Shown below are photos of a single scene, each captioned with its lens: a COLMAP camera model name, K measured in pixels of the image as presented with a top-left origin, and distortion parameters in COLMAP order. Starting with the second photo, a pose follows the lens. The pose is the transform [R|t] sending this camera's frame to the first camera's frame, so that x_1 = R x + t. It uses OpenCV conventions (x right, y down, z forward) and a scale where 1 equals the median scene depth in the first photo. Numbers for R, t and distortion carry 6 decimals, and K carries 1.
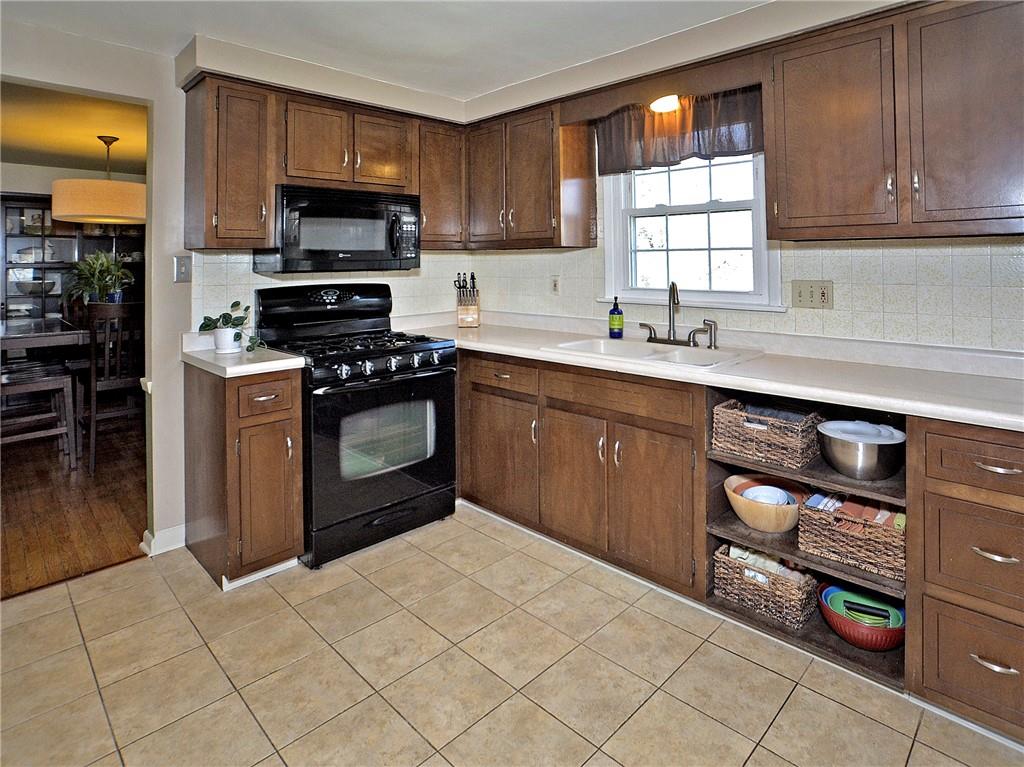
lens RADIAL K [[537.9, 0, 512.0], [0, 537.9, 383.5], [0, 0, 1]] dist [-0.002362, -0.000261]
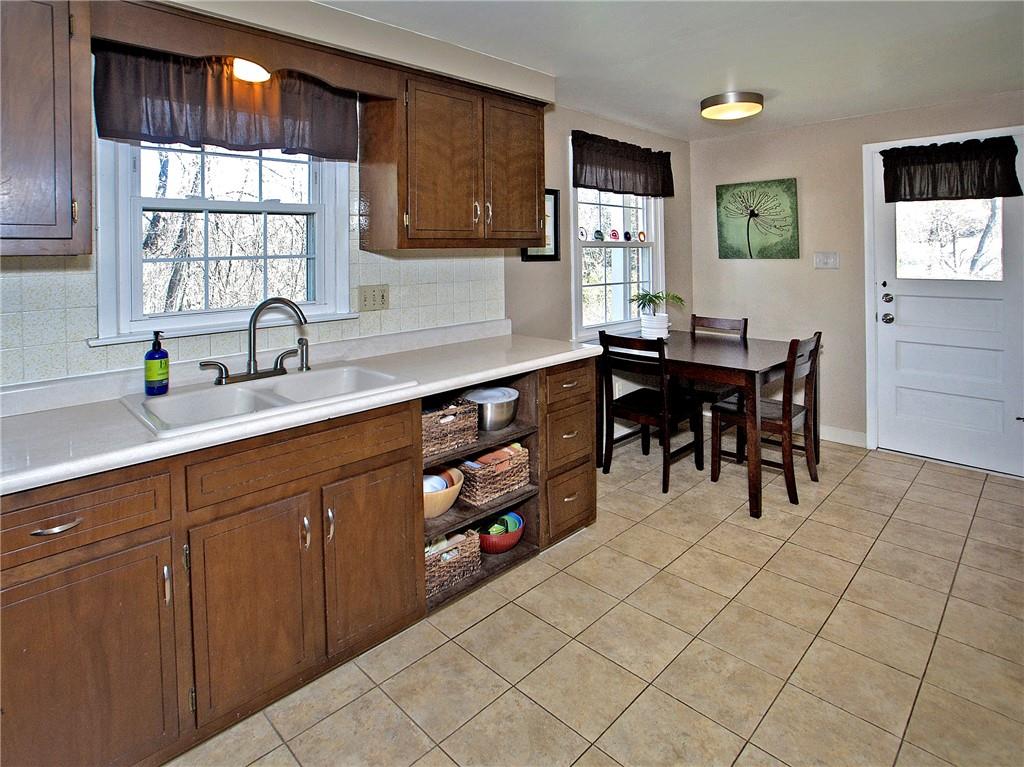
lens RADIAL K [[561.5, 0, 513.6], [0, 561.5, 361.4], [0, 0, 1]] dist [-0.020845, 0.000860]
pose [[0.040968, -0.185367, 0.981815, -0.554304], [0.242629, 0.955073, 0.170194, -0.167922], [-0.969254, 0.231245, 0.084103, 0.663755]]
